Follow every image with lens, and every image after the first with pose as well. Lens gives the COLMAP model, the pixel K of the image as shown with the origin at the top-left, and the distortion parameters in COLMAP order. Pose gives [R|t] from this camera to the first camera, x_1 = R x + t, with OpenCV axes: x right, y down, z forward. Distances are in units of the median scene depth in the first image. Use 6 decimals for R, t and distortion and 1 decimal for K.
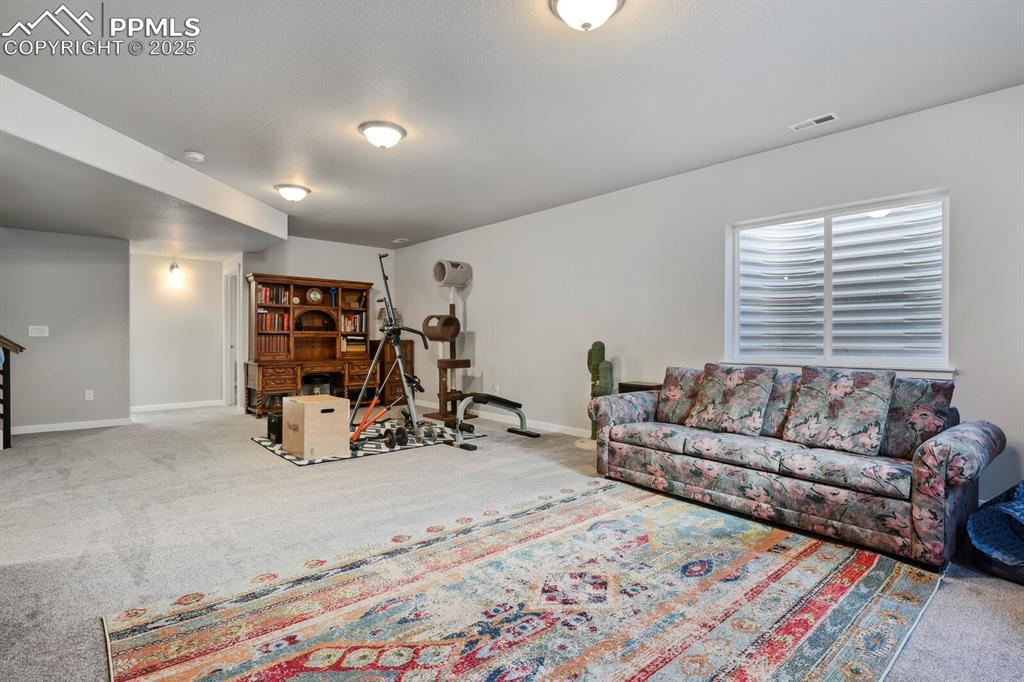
lens RADIAL K [[501.2, 0, 518.0], [0, 501.2, 341.8], [0, 0, 1]] dist [0.001051, -0.014382]
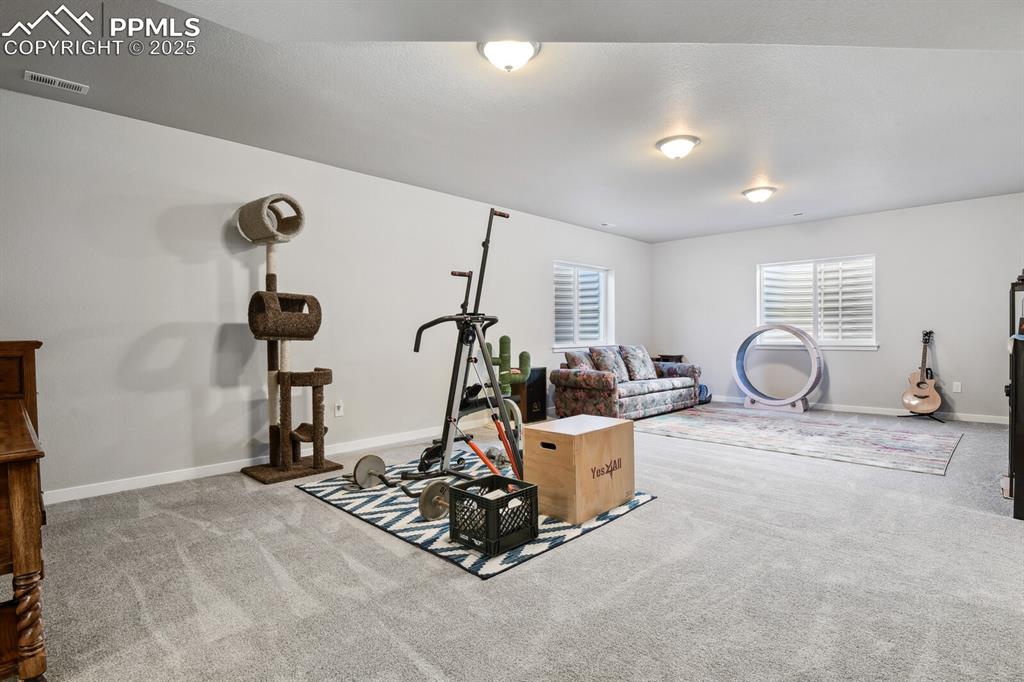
lens RADIAL K [[501.2, 0, 518.0], [0, 501.2, 341.8], [0, 0, 1]] dist [0.001051, -0.014382]
pose [[-0.071259, -0.020953, 0.997238, -1.919185], [0.013170, 0.999672, 0.021945, -0.022602], [-0.997371, 0.014697, -0.070960, 2.053910]]
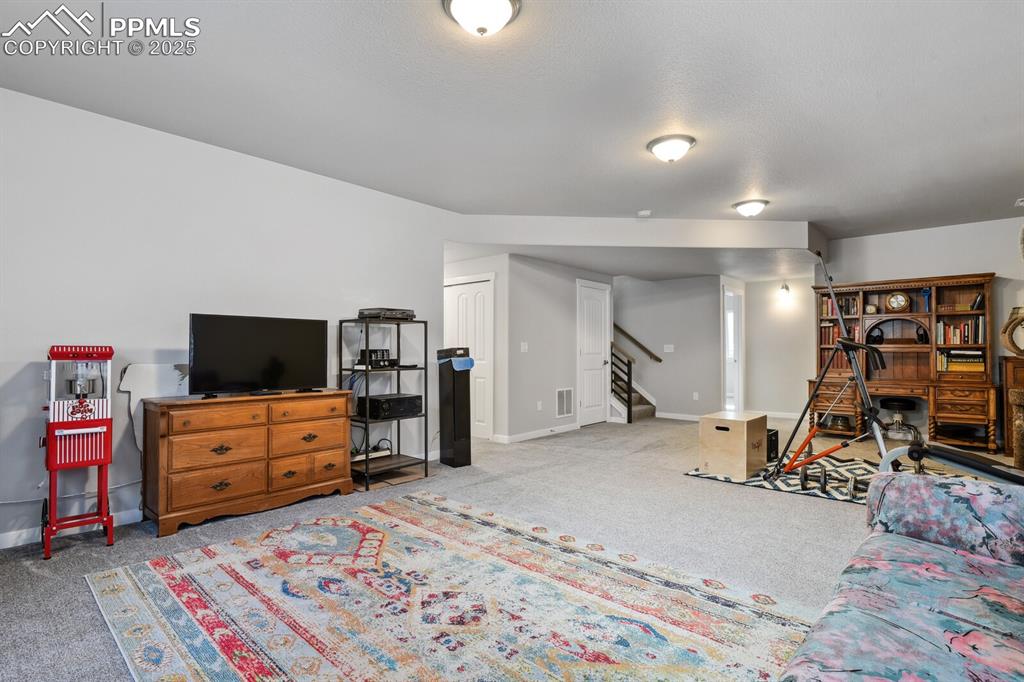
lens RADIAL K [[501.2, 0, 518.0], [0, 501.2, 341.8], [0, 0, 1]] dist [0.001051, -0.014382]
pose [[0.110336, -0.021565, -0.993660, 0.957608], [-0.004301, 0.999745, -0.022175, -0.014329], [0.993885, 0.006720, 0.110215, 0.858832]]
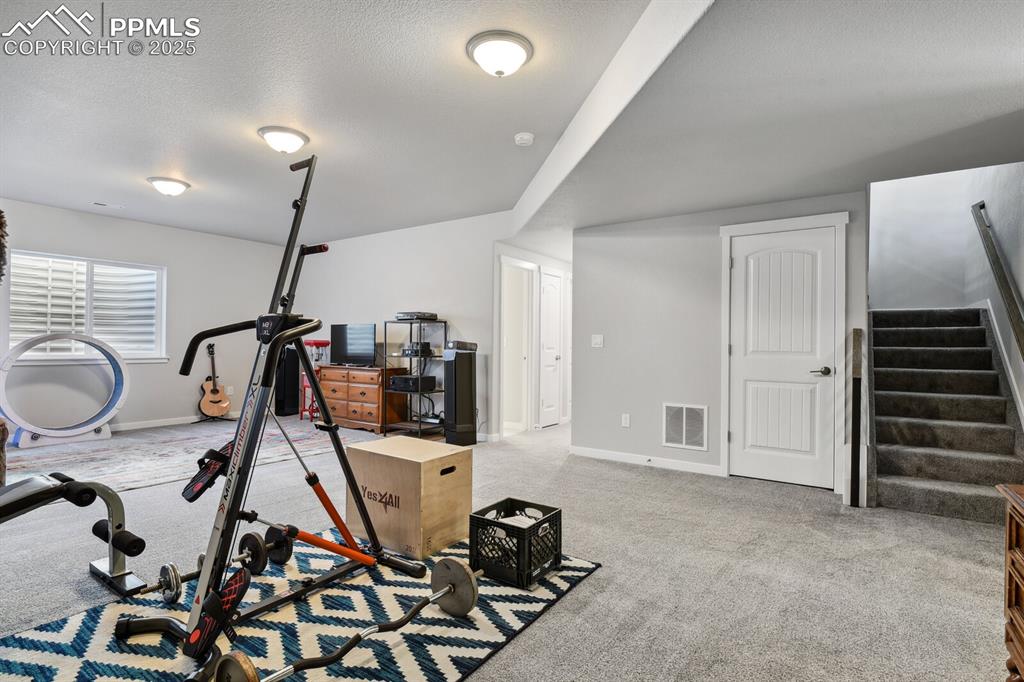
lens RADIAL K [[501.2, 0, 518.0], [0, 501.2, 341.8], [0, 0, 1]] dist [0.001051, -0.014382]
pose [[-0.975926, -0.014643, -0.217611, -0.727010], [-0.015355, 0.999881, 0.001582, -0.035896], [0.217562, 0.004886, -0.976034, 2.950407]]
